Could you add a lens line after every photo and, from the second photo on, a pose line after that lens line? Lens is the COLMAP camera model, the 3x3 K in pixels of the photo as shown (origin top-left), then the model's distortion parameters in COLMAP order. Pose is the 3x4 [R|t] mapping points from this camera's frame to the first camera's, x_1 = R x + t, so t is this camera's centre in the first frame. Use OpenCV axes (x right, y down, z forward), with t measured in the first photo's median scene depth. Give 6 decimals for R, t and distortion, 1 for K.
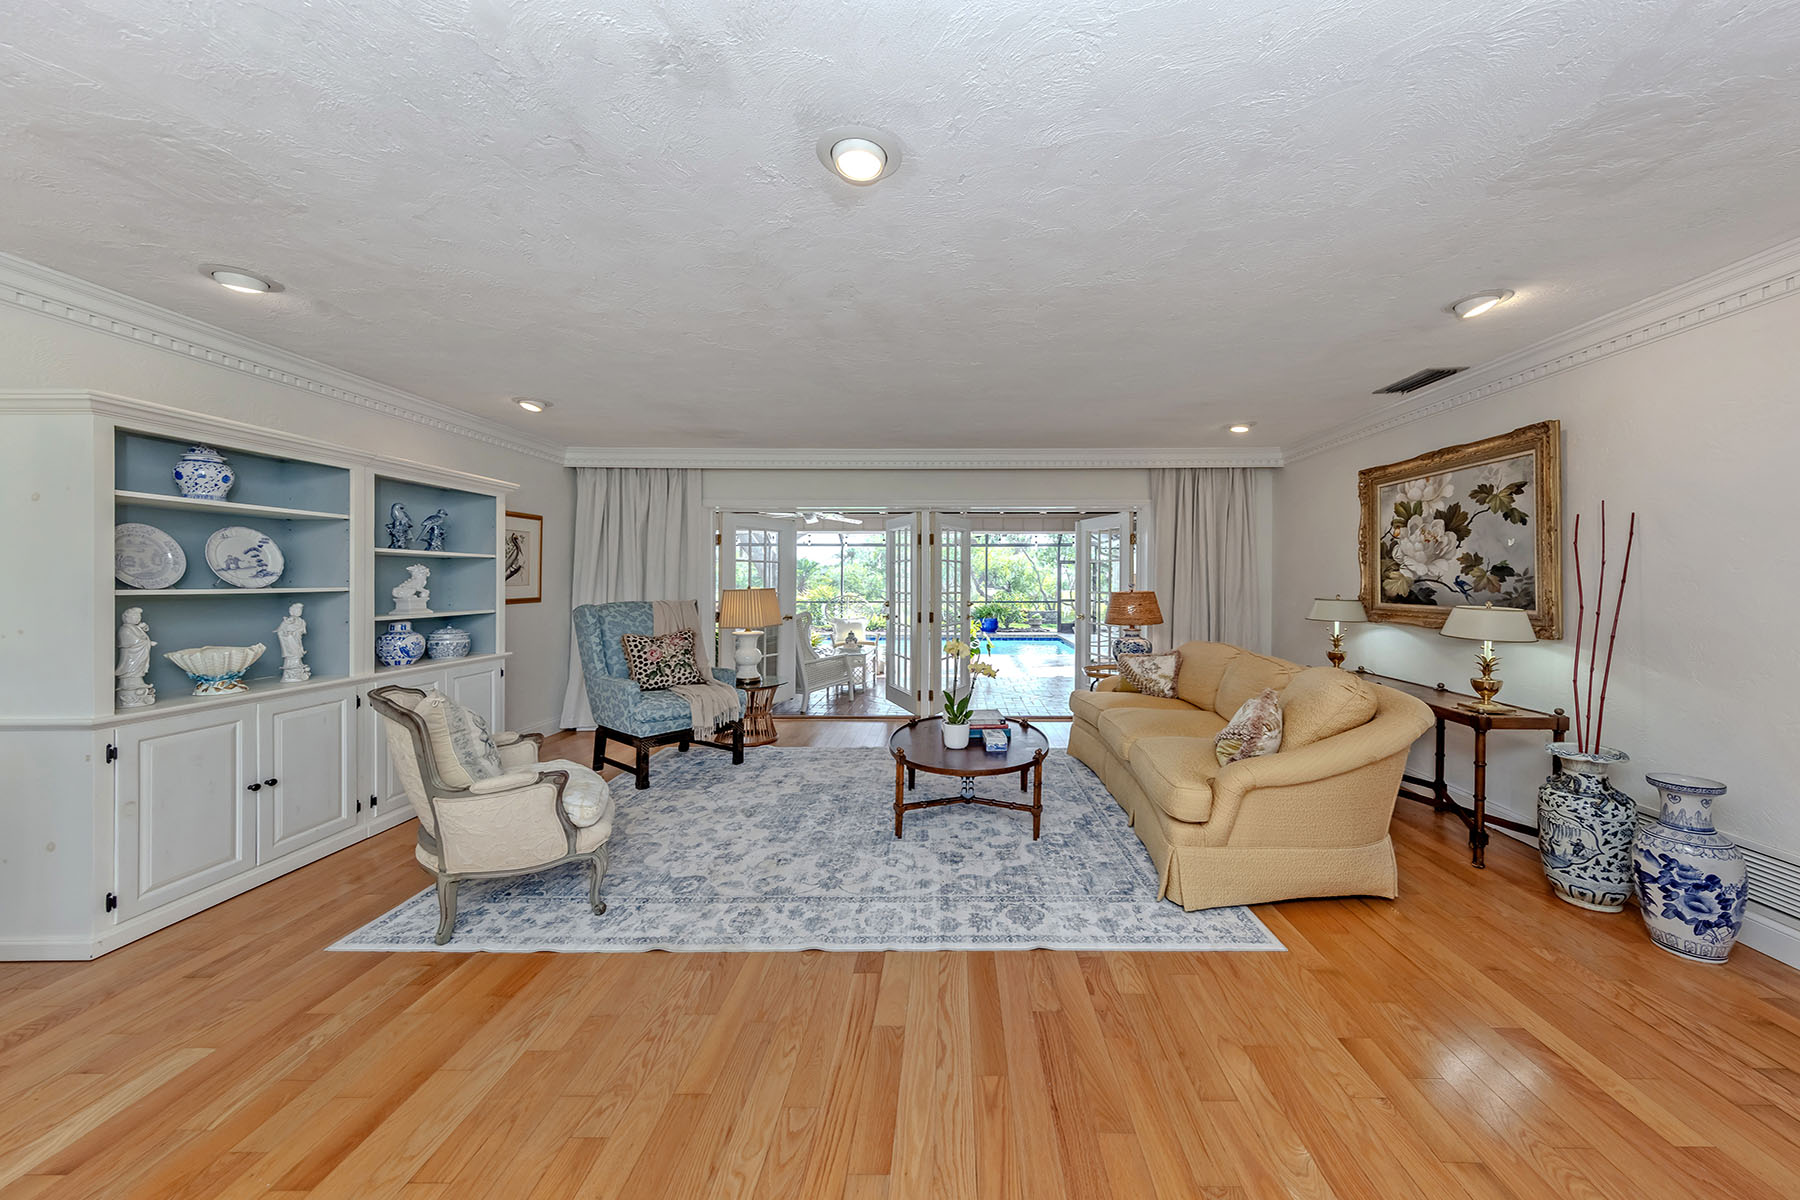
lens RADIAL K [[654.0, 0, 924.0], [0, 654.0, 577.6], [0, 0, 1]] dist [0.008295, -0.000243]
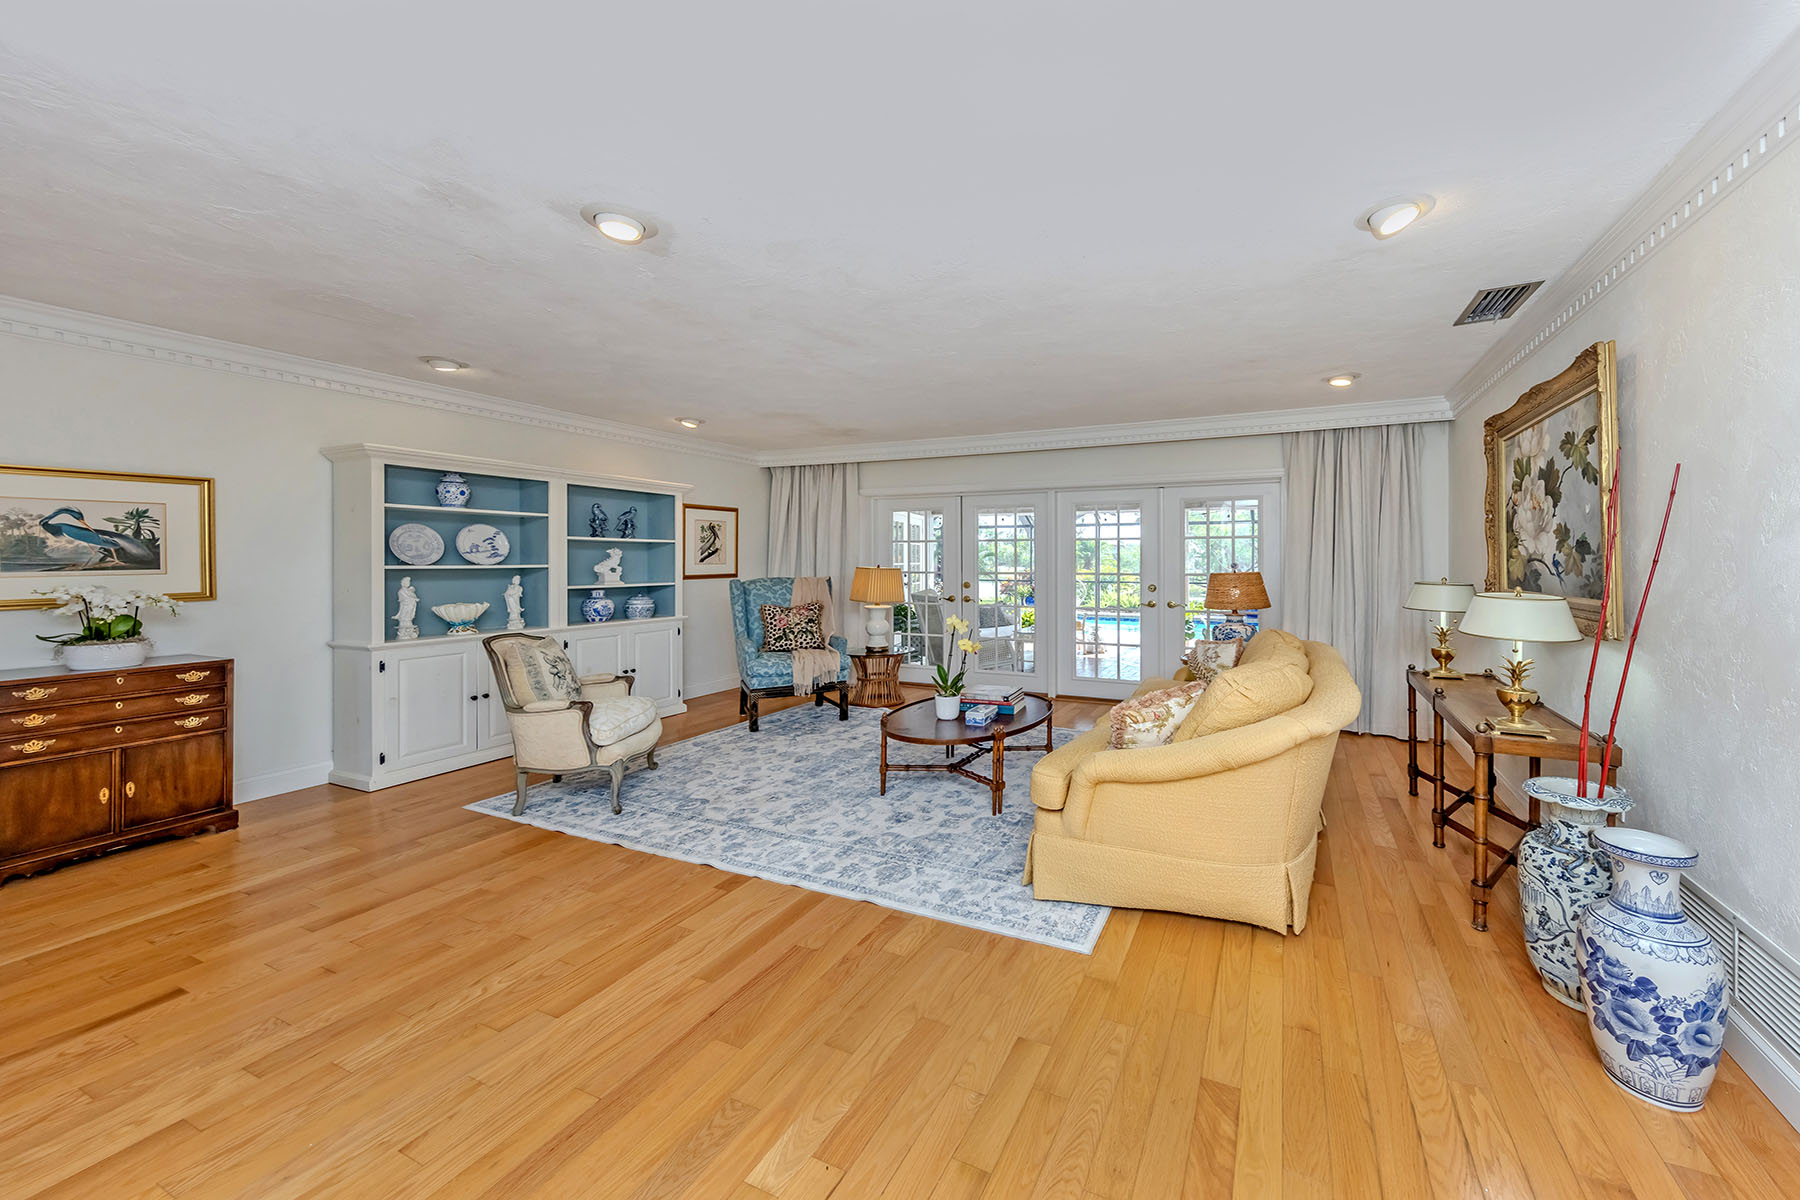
lens RADIAL K [[654.0, 0, 989.3], [0, 654.0, 556.6], [0, 0, 1]] dist [0.008295, -0.000243]
pose [[0.923911, -0.001983, -0.382602, 0.557507], [0.001355, 0.999997, -0.001912, 0.001342], [0.382605, 0.001248, 0.923911, 0.057576]]
